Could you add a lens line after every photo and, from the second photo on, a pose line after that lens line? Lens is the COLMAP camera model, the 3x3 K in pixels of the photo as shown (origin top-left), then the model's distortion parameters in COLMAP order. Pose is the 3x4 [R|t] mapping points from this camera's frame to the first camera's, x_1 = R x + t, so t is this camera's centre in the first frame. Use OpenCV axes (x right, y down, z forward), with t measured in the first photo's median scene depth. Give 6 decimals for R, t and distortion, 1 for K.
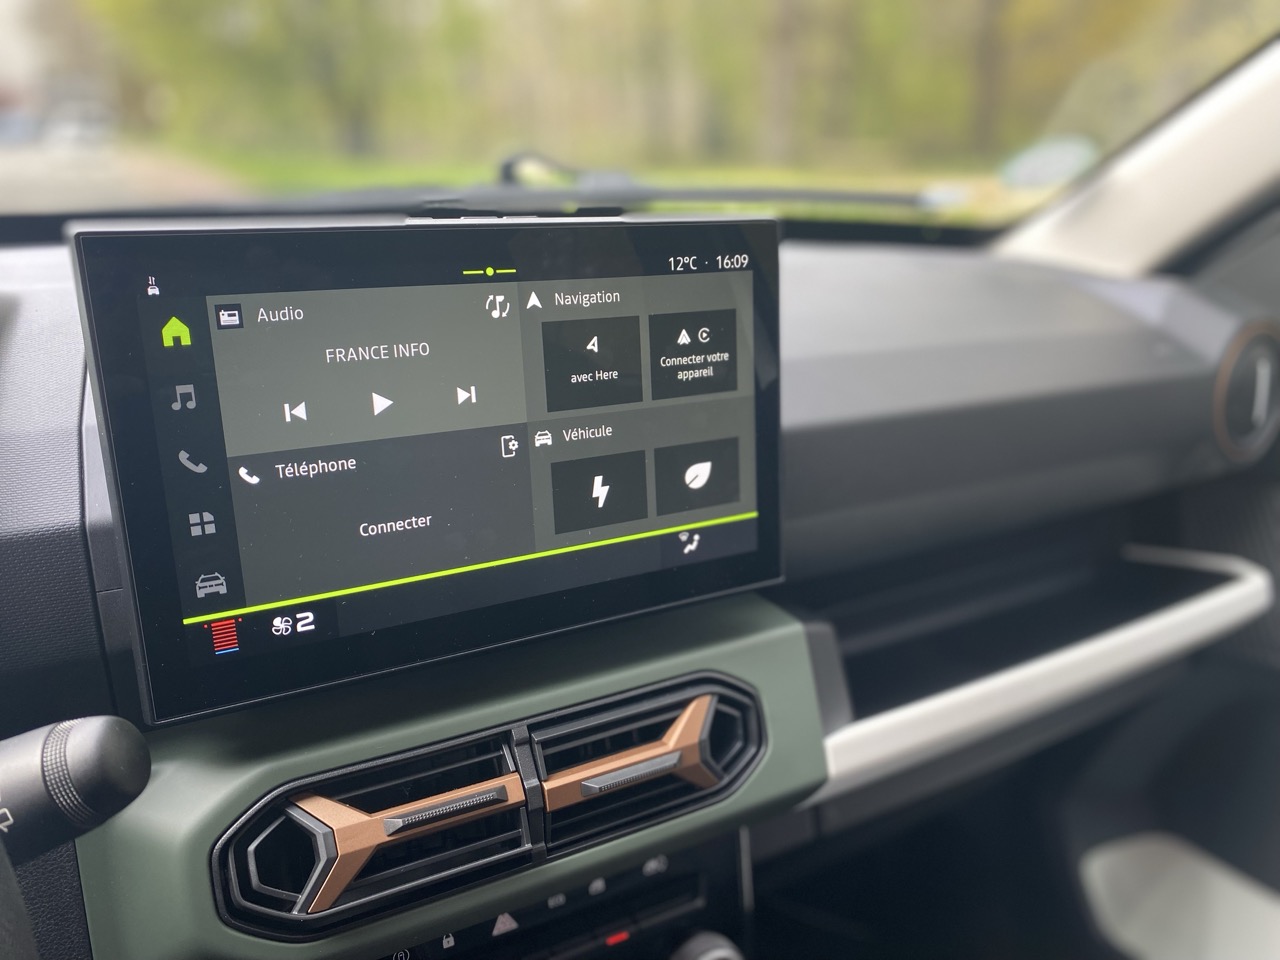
lens RADIAL K [[1003.2, 0, 662.7], [0, 1003.2, 480.5], [0, 0, 1]] dist [0.088738, -0.187866]
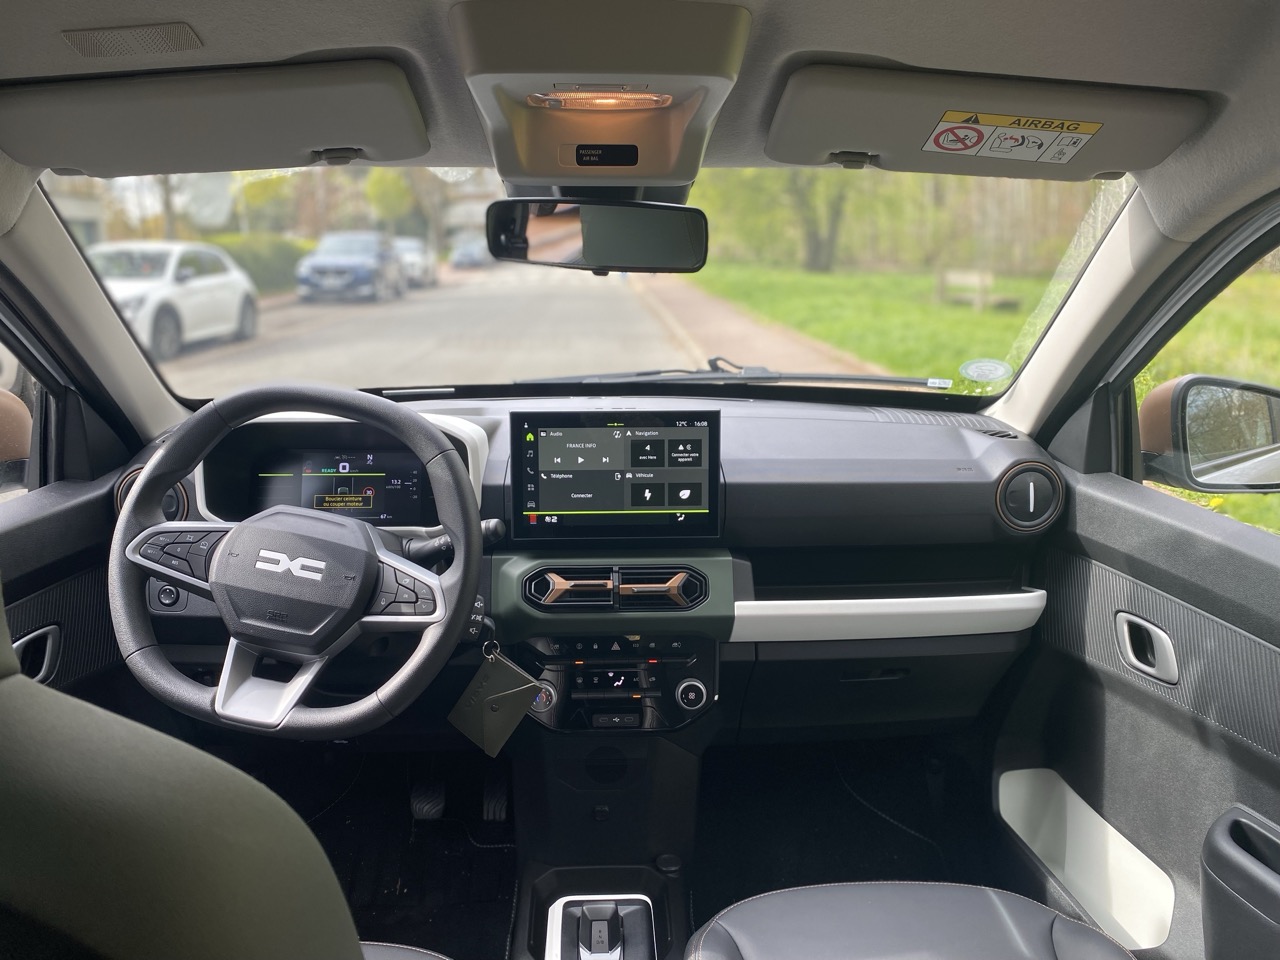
lens RADIAL K [[979.1, 0, 640.0], [0, 979.1, 480.0], [0, 0, 1]] dist [0.060398, -0.060511]
pose [[0.889525, 0.087587, -0.448412, 1.332556], [-0.126876, 0.990205, -0.058272, 0.152792], [0.438916, 0.108727, 0.891926, -1.797814]]
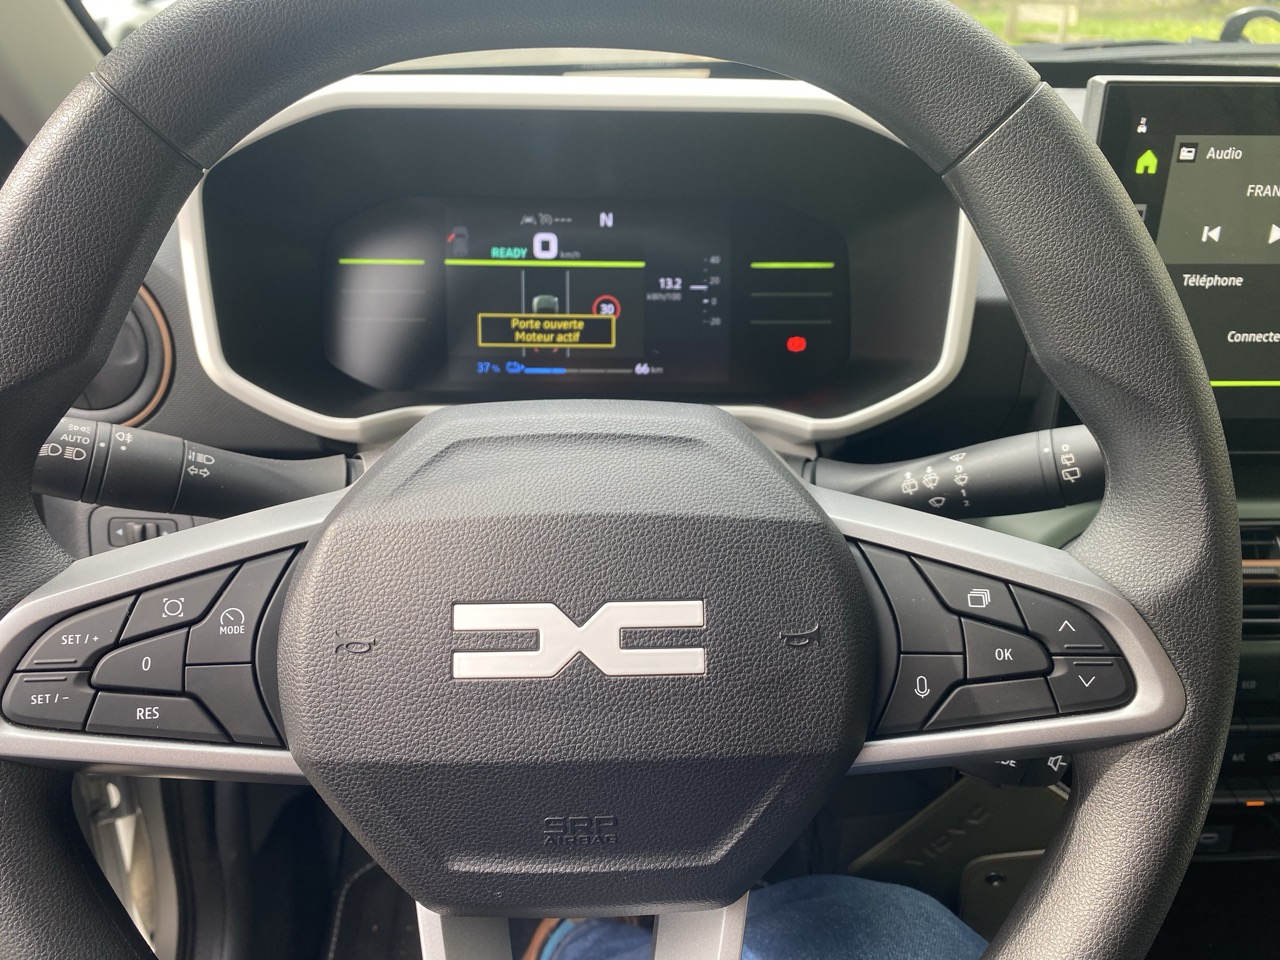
lens RADIAL K [[979.1, 0, 640.0], [0, 979.1, 480.0], [0, 0, 1]] dist [0.060398, -0.060511]
pose [[0.885360, 0.201536, -0.418952, -0.366239], [-0.142013, 0.975320, 0.169064, 0.110088], [0.442685, -0.090186, 0.892130, -0.402131]]
